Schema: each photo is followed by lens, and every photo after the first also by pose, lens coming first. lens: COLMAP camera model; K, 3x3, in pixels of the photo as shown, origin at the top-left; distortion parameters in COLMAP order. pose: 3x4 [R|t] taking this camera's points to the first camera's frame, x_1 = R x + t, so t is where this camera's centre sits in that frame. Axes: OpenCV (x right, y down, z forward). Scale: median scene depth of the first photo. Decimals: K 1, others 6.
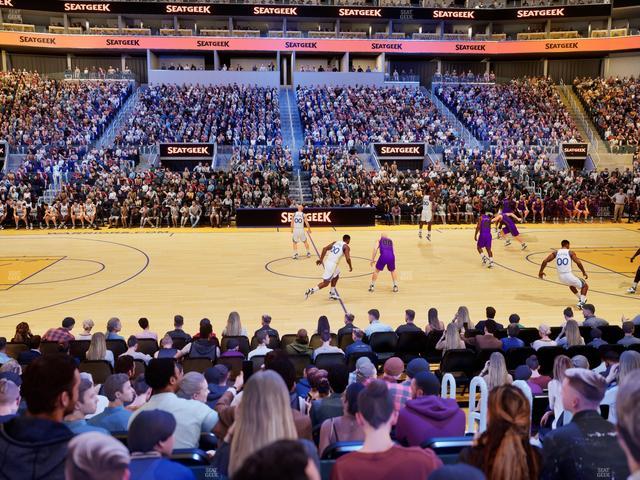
lens RADIAL K [[600.2, 0, 319.3], [0, 600.2, 240.1], [0, 0, 1]] dist [-0.000313, 0.000000]
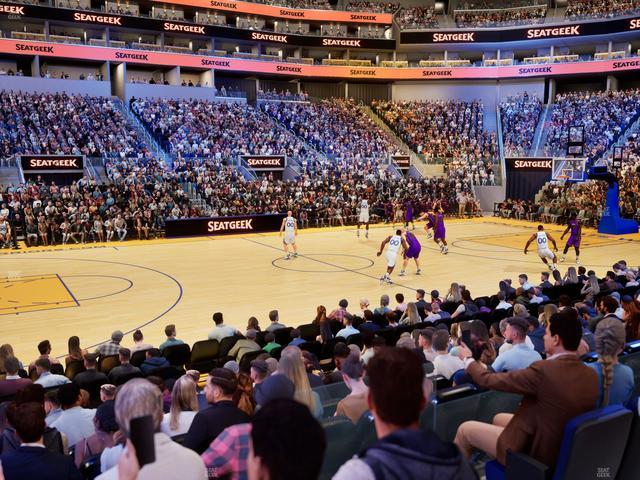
lens RADIAL K [[600.2, 0, 319.7], [0, 600.2, 241.2], [0, 0, 1]] dist [-0.000313, 0.000000]
pose [[0.907617, -0.057962, 0.415779, -0.239636], [0.065603, 0.997837, -0.004104, 0.003411], [-0.414642, 0.031001, 0.909457, -0.021270]]
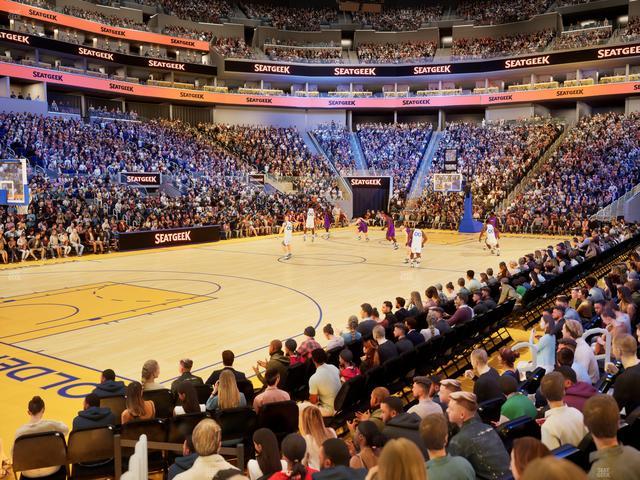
lens RADIAL K [[600.2, 0, 320.4], [0, 600.2, 240.3], [0, 0, 1]] dist [-0.000313, 0.000000]
pose [[0.640253, -0.073324, 0.764656, -0.510360], [0.119503, 0.992822, -0.004857, 0.003313], [-0.758811, 0.094488, 0.644420, 0.072288]]
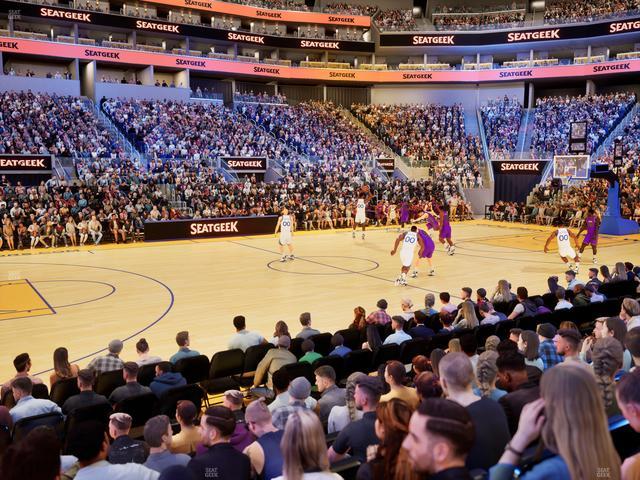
lens RADIAL K [[600.2, 0, 320.0], [0, 600.2, 241.5], [0, 0, 1]] dist [-0.000313, 0.000000]
pose [[0.884045, -0.056970, 0.463917, -0.244597], [0.073023, 0.997190, -0.016697, 0.010079], [-0.461662, 0.048637, 0.885721, 0.035482]]
